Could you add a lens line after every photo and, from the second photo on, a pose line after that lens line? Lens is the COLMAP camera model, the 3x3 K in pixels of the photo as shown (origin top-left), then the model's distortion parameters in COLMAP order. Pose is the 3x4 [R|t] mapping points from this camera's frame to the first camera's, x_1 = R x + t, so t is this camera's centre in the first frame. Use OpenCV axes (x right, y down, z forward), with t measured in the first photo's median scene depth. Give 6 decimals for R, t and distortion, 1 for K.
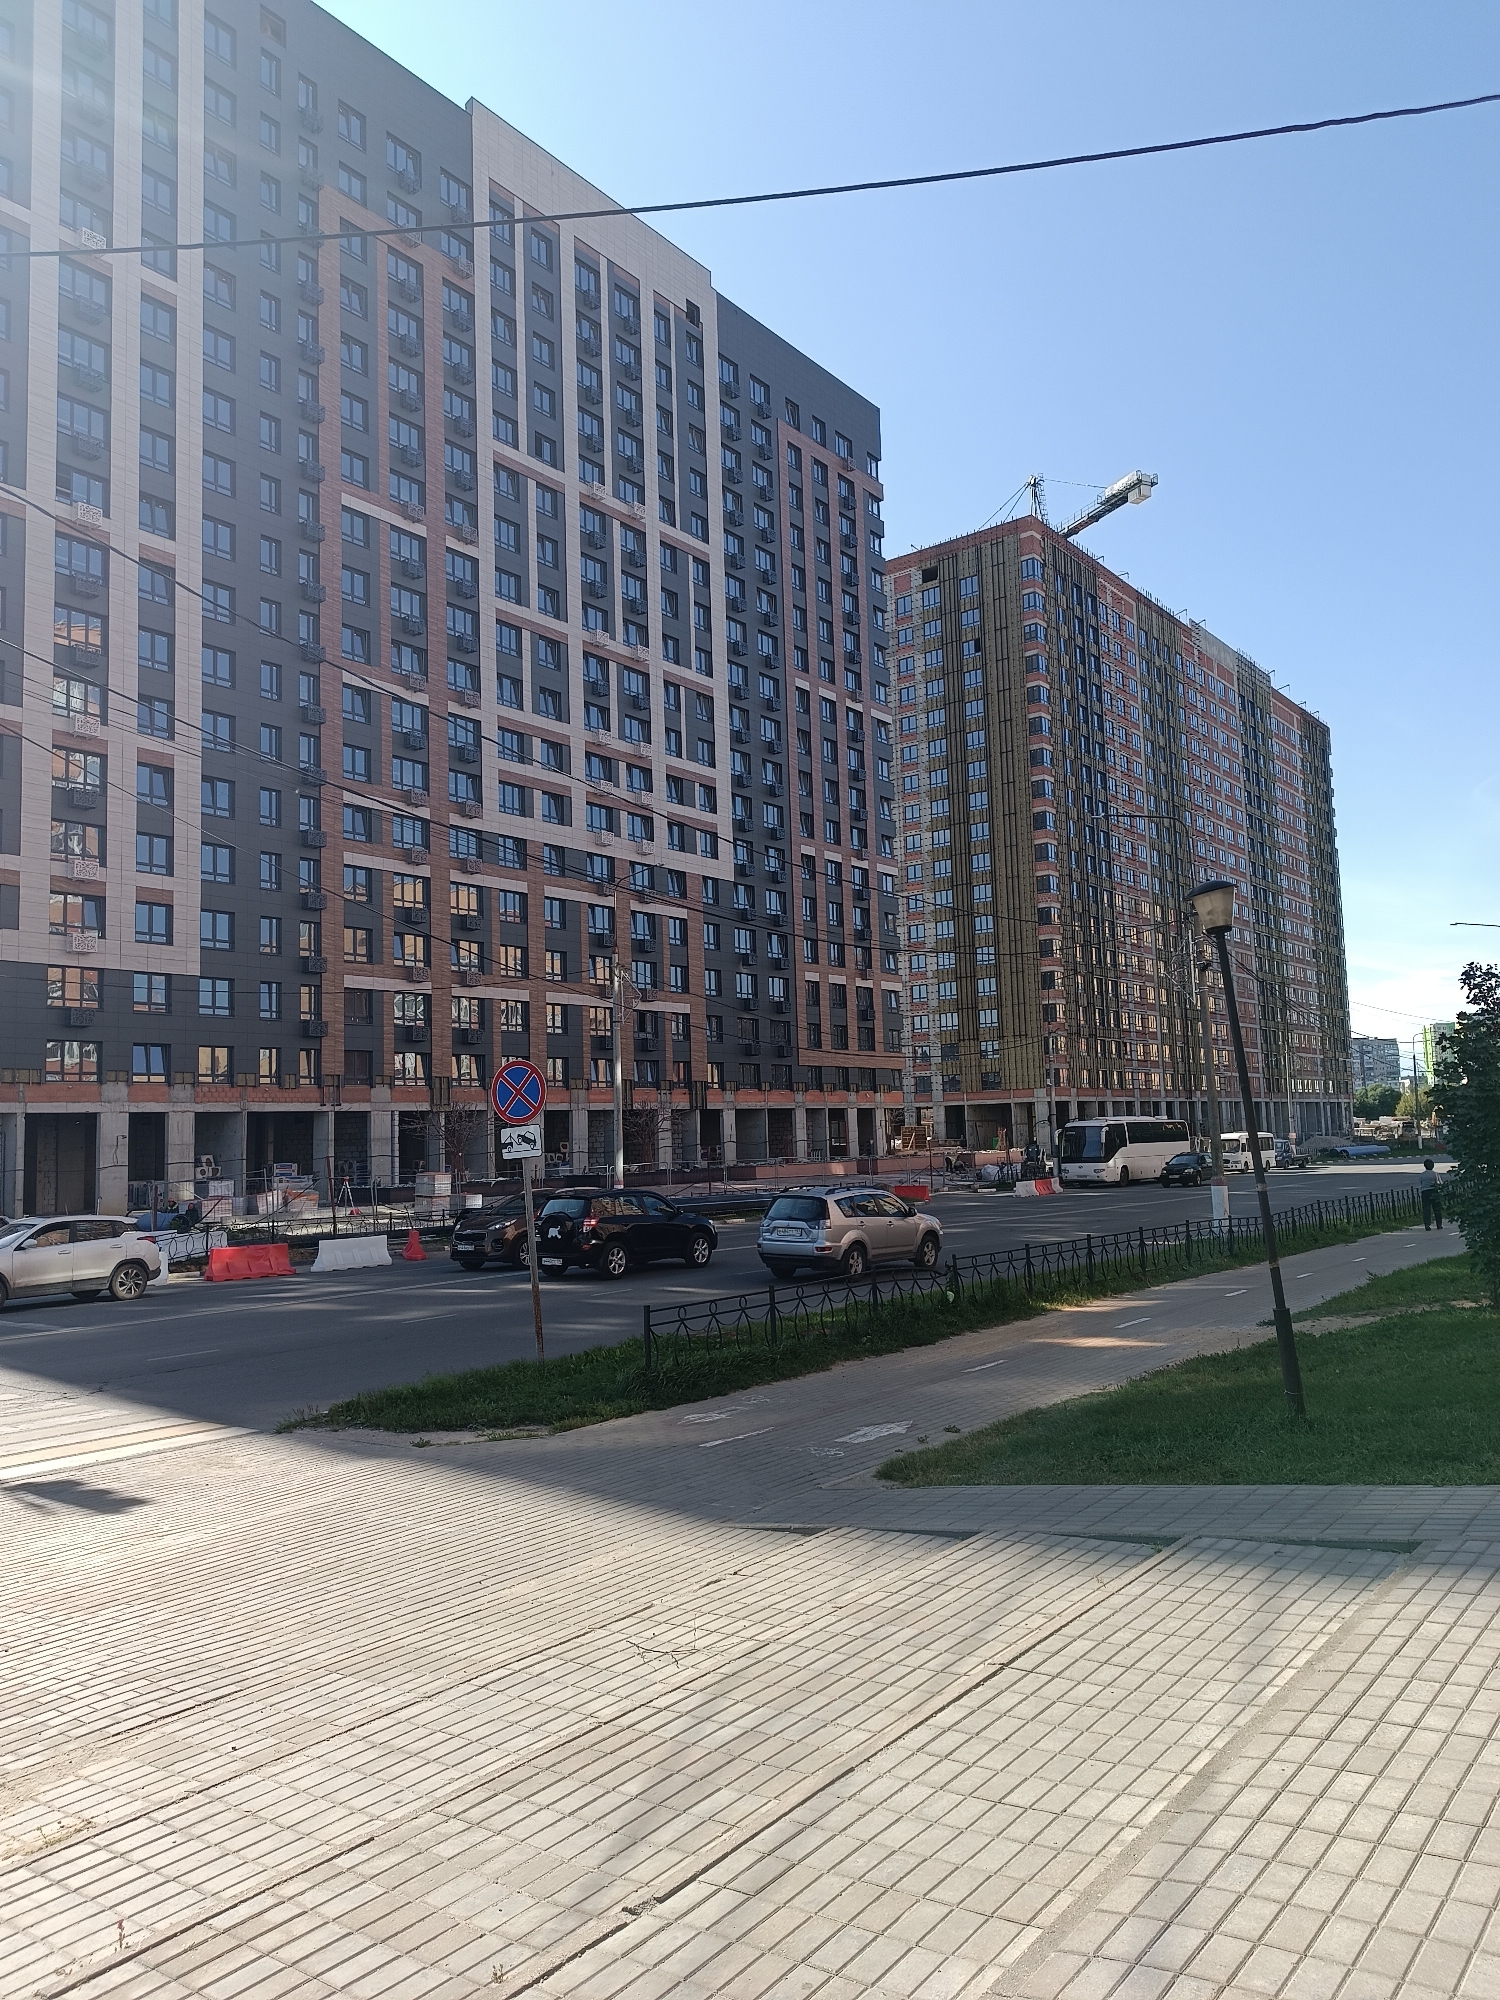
lens RADIAL K [[1418.3, 0, 756.8], [0, 1418.3, 1005.4], [0, 0, 1]] dist [0.041466, -0.041525]
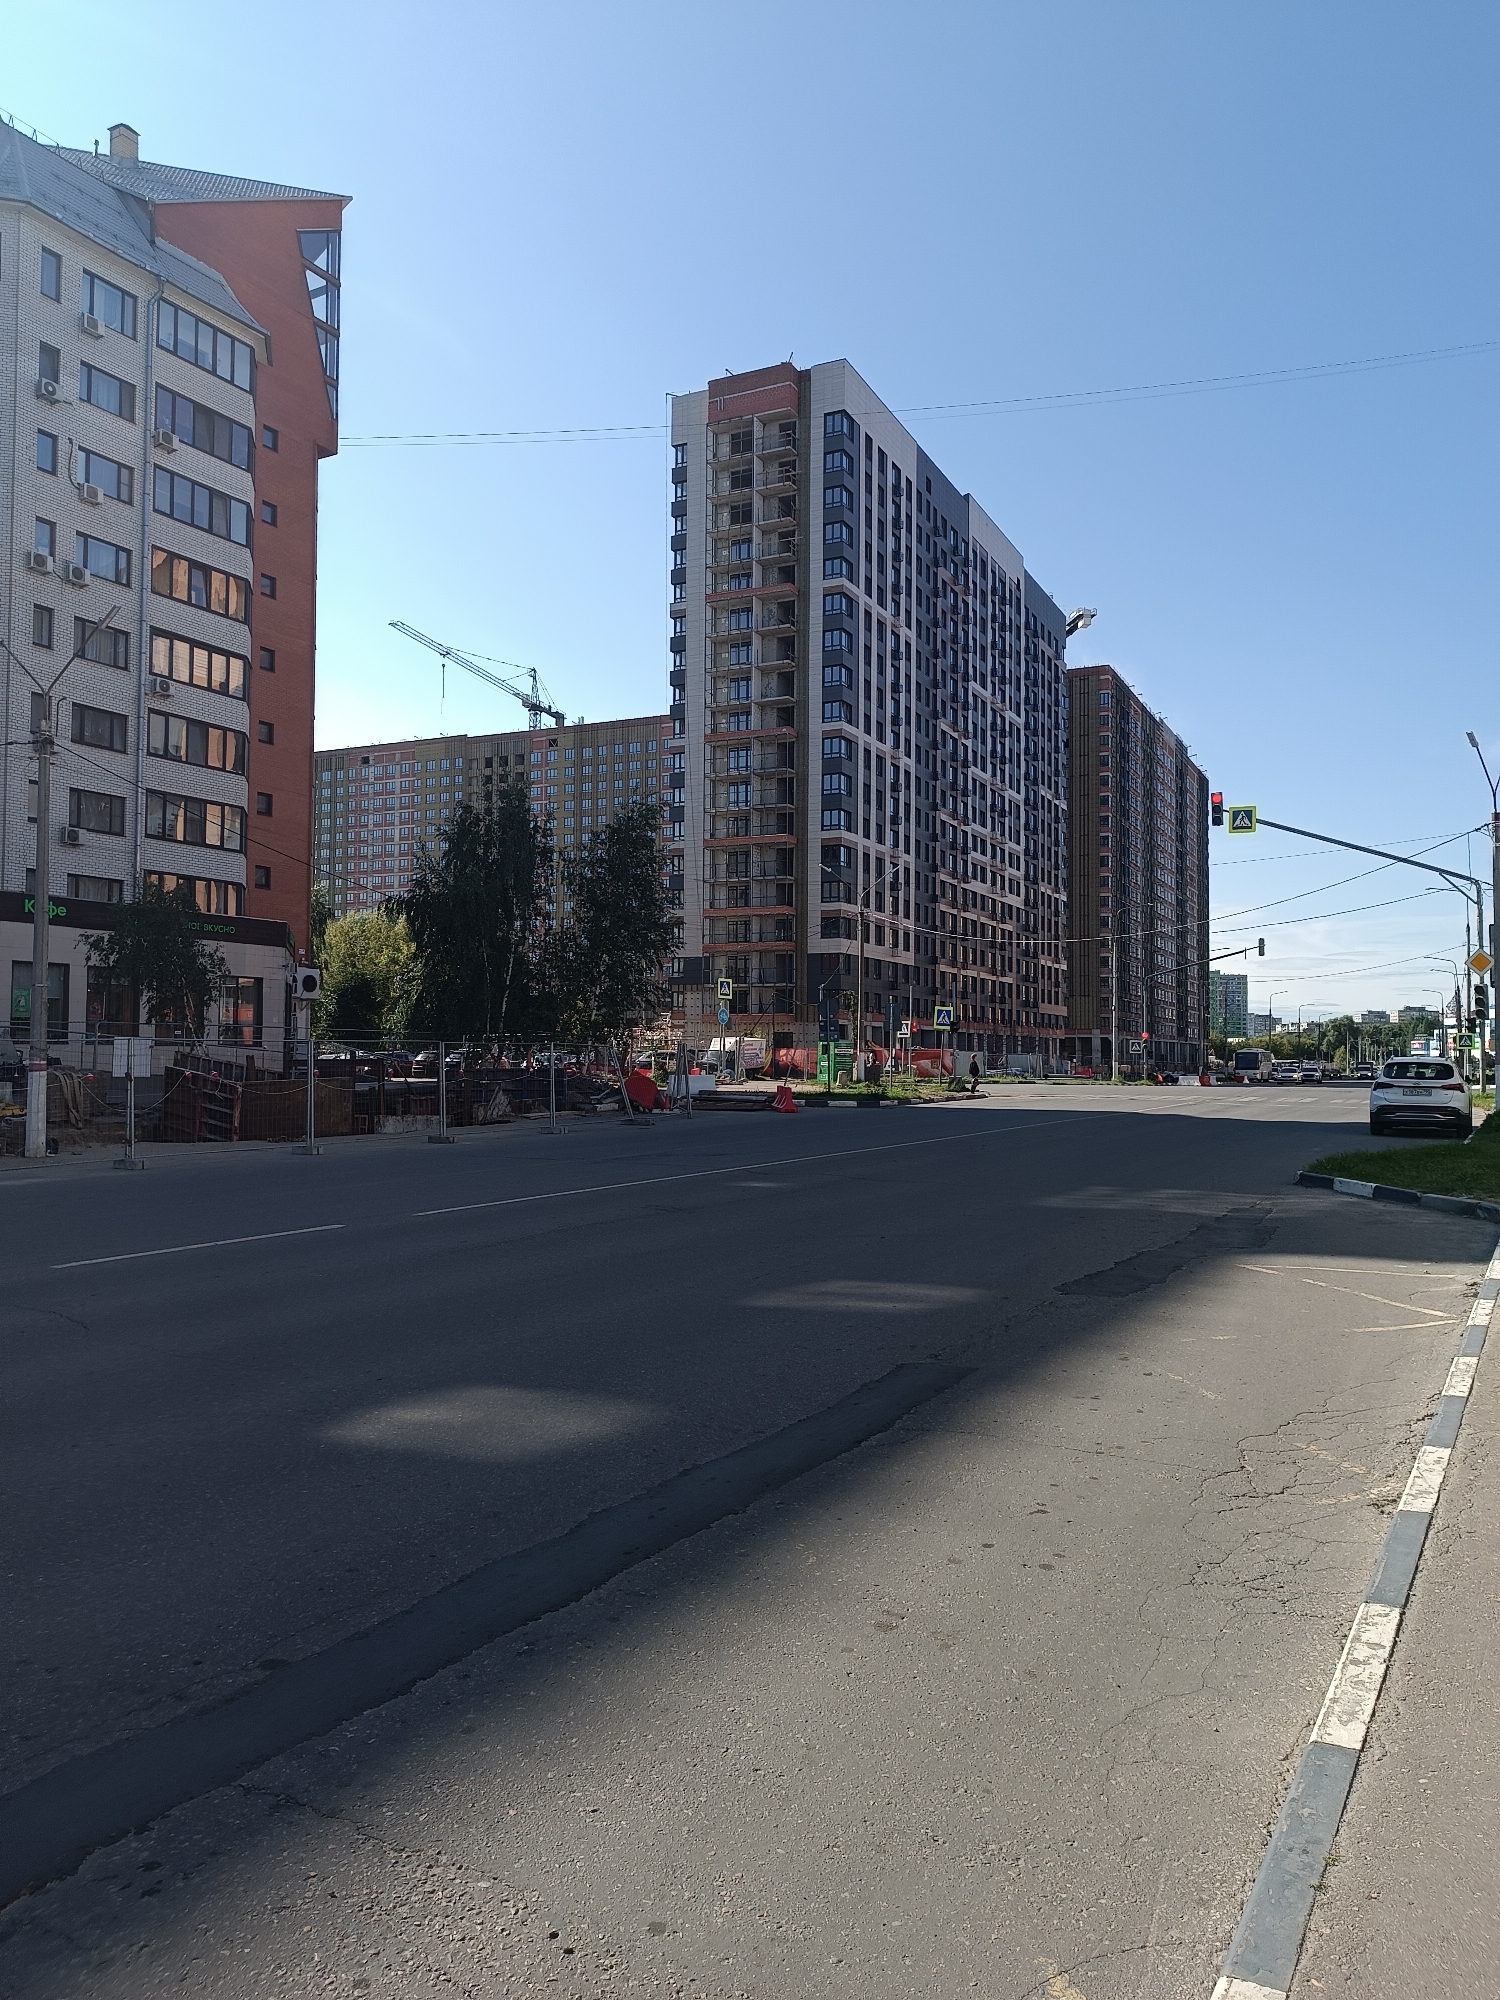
lens RADIAL K [[1418.3, 0, 739.6], [0, 1418.3, 1005.5], [0, 0, 1]] dist [0.041466, -0.041525]
pose [[0.980298, 0.049213, 0.191295, -0.741568], [-0.060119, 0.996855, 0.051625, -0.039480], [-0.188153, -0.062108, 0.980174, -0.738795]]
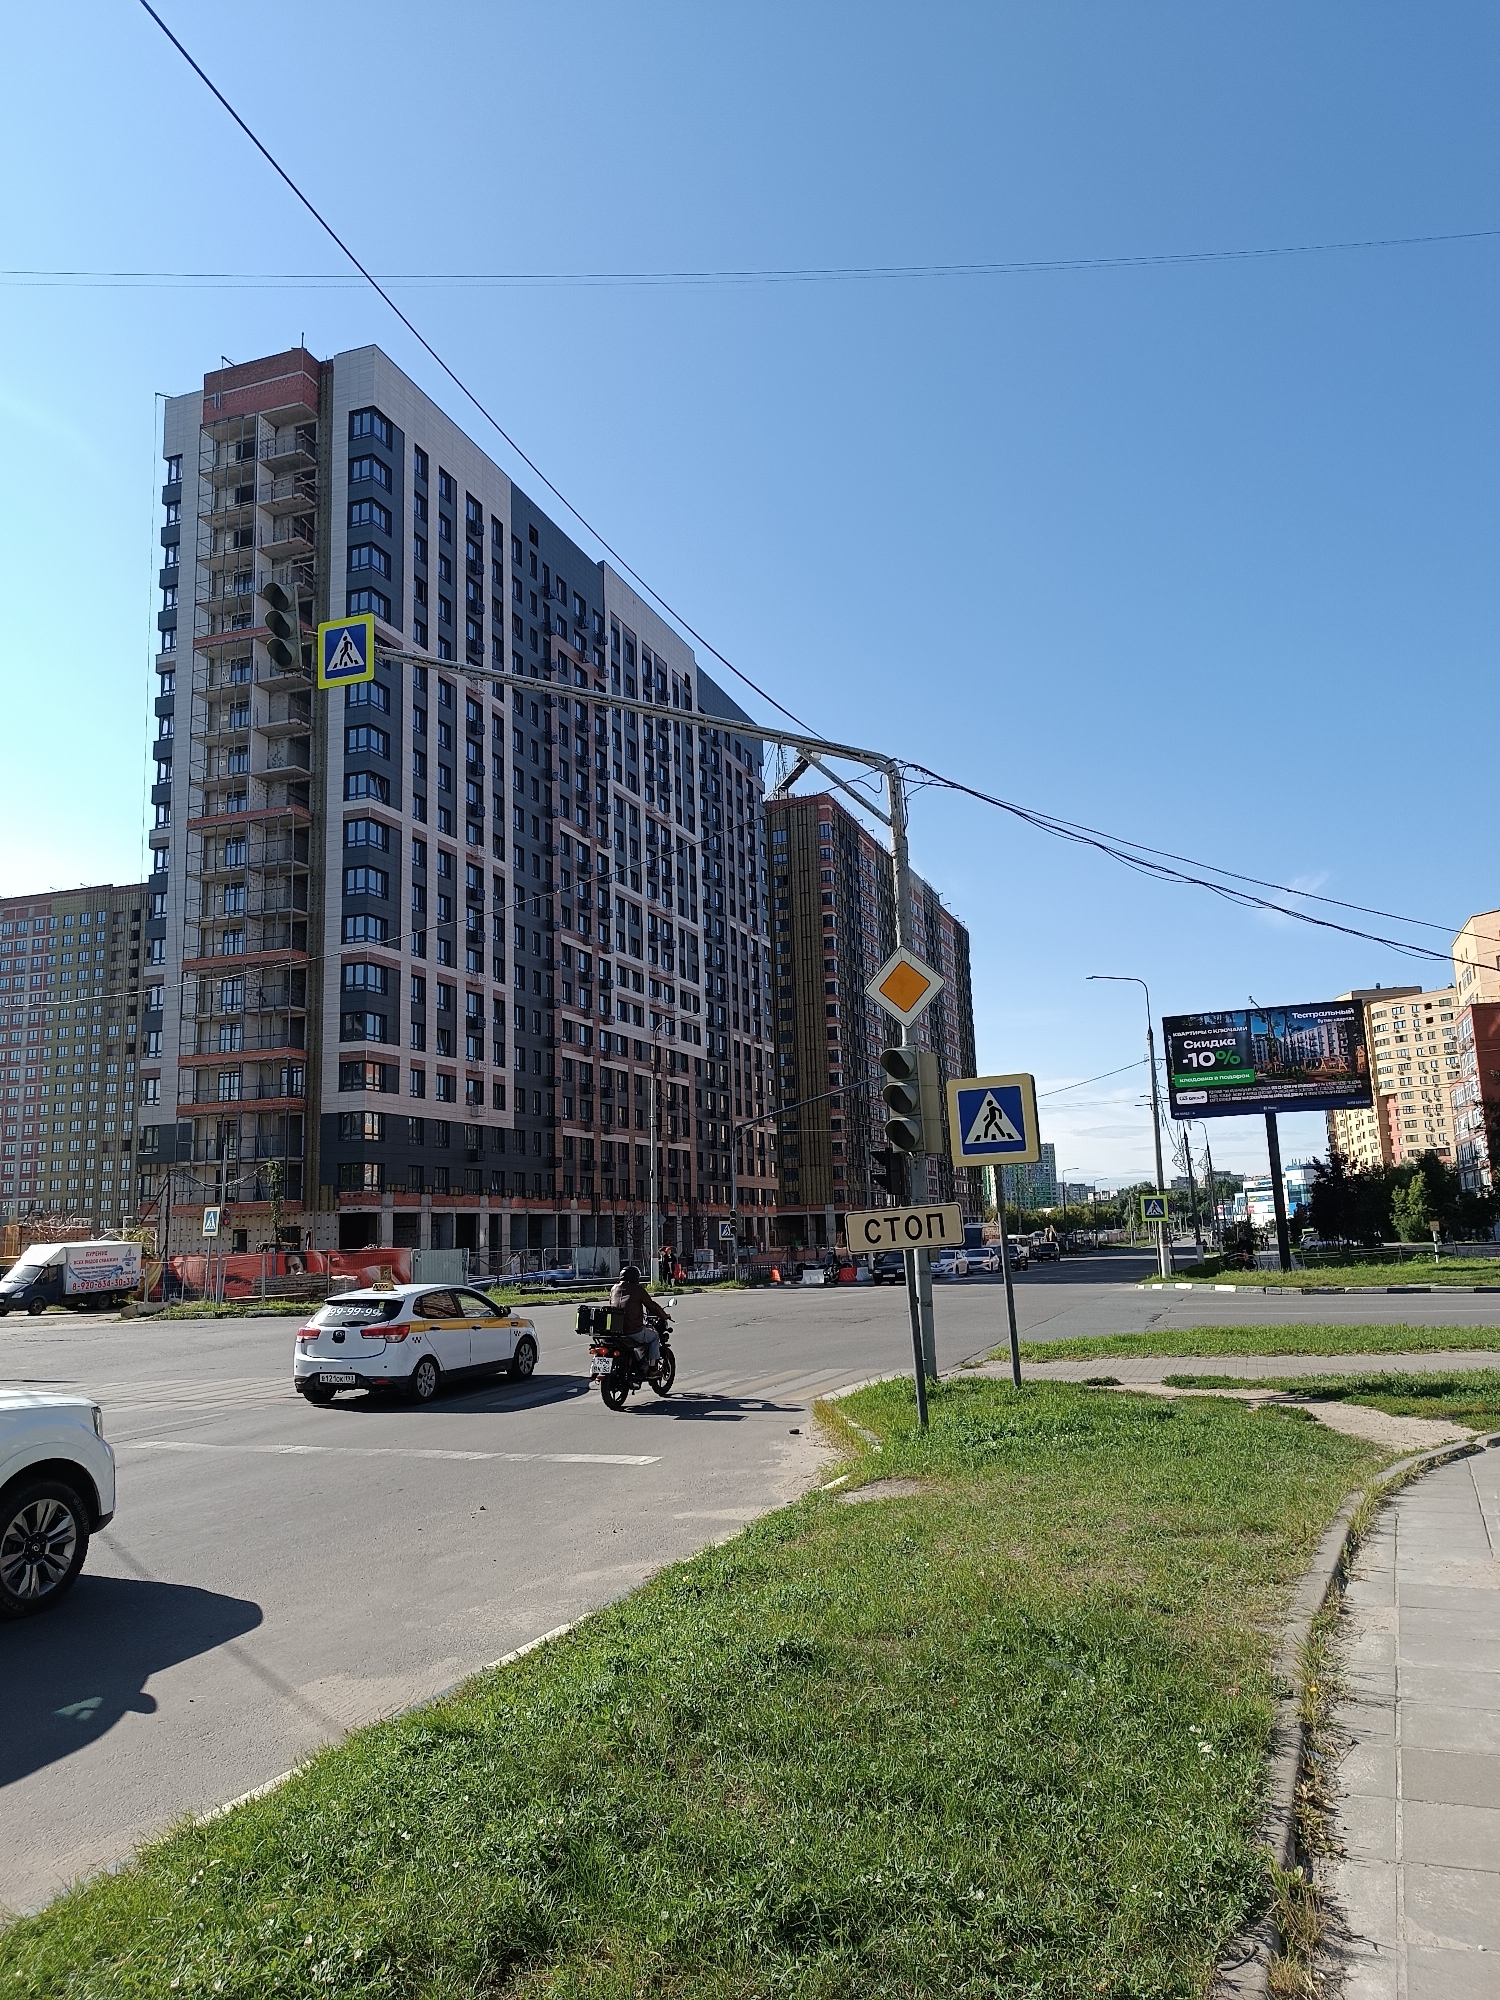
lens RADIAL K [[1418.3, 0, 751.8], [0, 1418.3, 1009.8], [0, 0, 1]] dist [0.041466, -0.041525]
pose [[0.951147, 0.054146, 0.303953, -0.444726], [-0.031049, 0.996286, -0.080319, -0.024448], [-0.307173, 0.066958, 0.949295, -0.444223]]
